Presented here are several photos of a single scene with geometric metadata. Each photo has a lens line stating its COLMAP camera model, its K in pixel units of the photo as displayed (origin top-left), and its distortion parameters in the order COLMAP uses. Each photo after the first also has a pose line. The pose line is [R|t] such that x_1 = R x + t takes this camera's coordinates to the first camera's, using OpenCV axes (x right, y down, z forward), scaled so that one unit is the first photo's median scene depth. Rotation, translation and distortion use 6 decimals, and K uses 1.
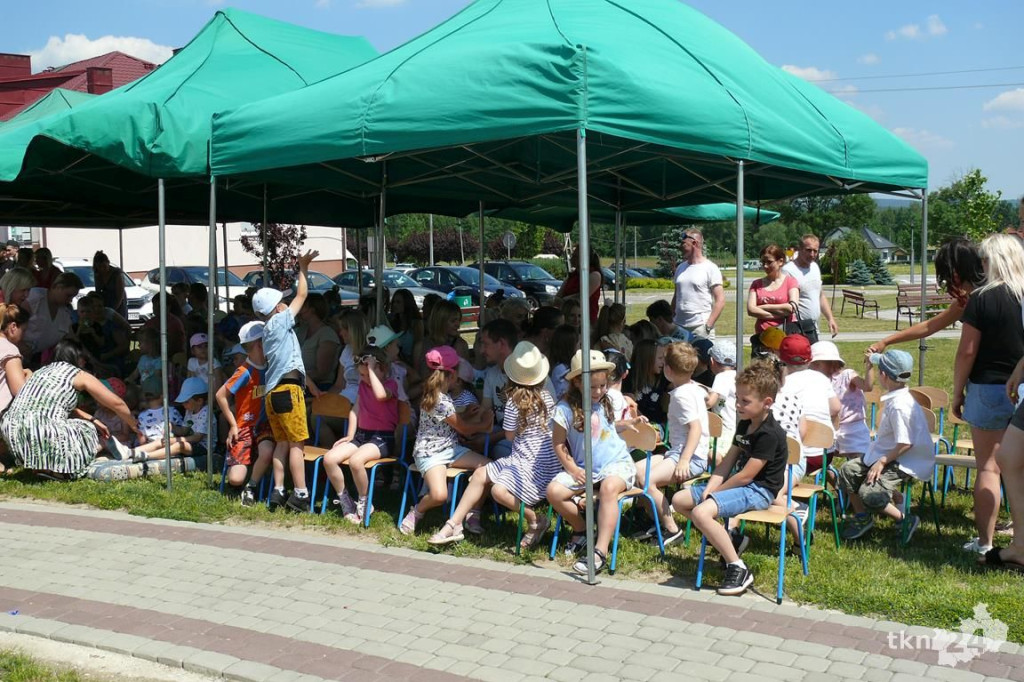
lens RADIAL K [[1004.8, 0, 512.0], [0, 1004.8, 341.0], [0, 0, 1]] dist [-0.175232, 0.023950]
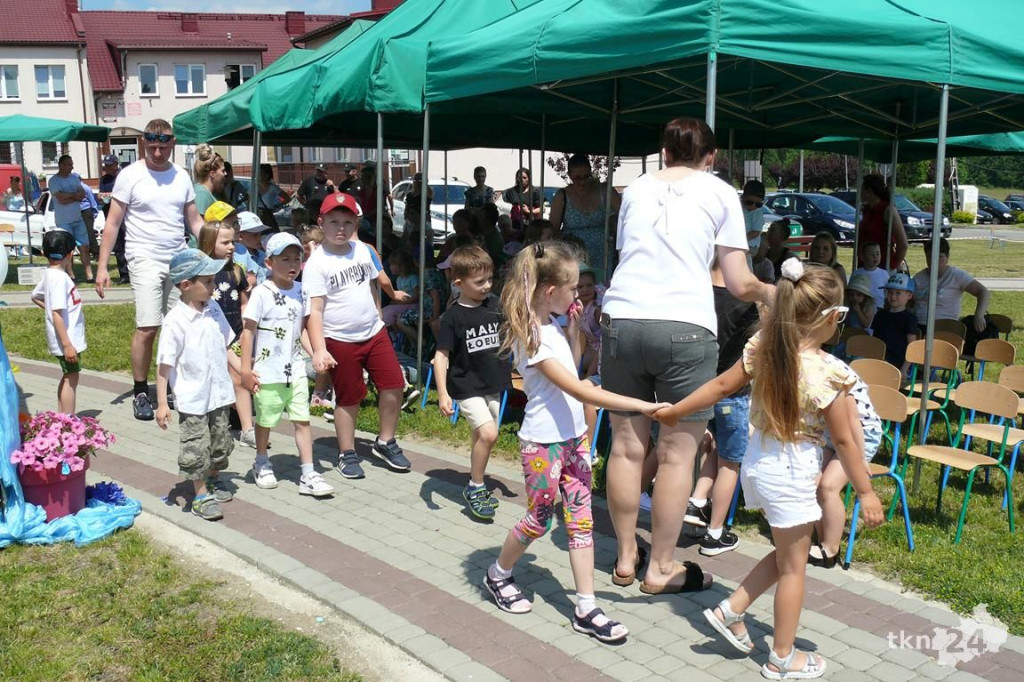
lens RADIAL K [[1004.8, 0, 512.0], [0, 1004.8, 341.0], [0, 0, 1]] dist [-0.175232, 0.023950]
pose [[0.931997, 0.064455, -0.356690, 0.191101], [-0.037116, 0.995860, 0.082974, -0.011596], [0.360561, -0.064092, 0.930531, 0.051534]]
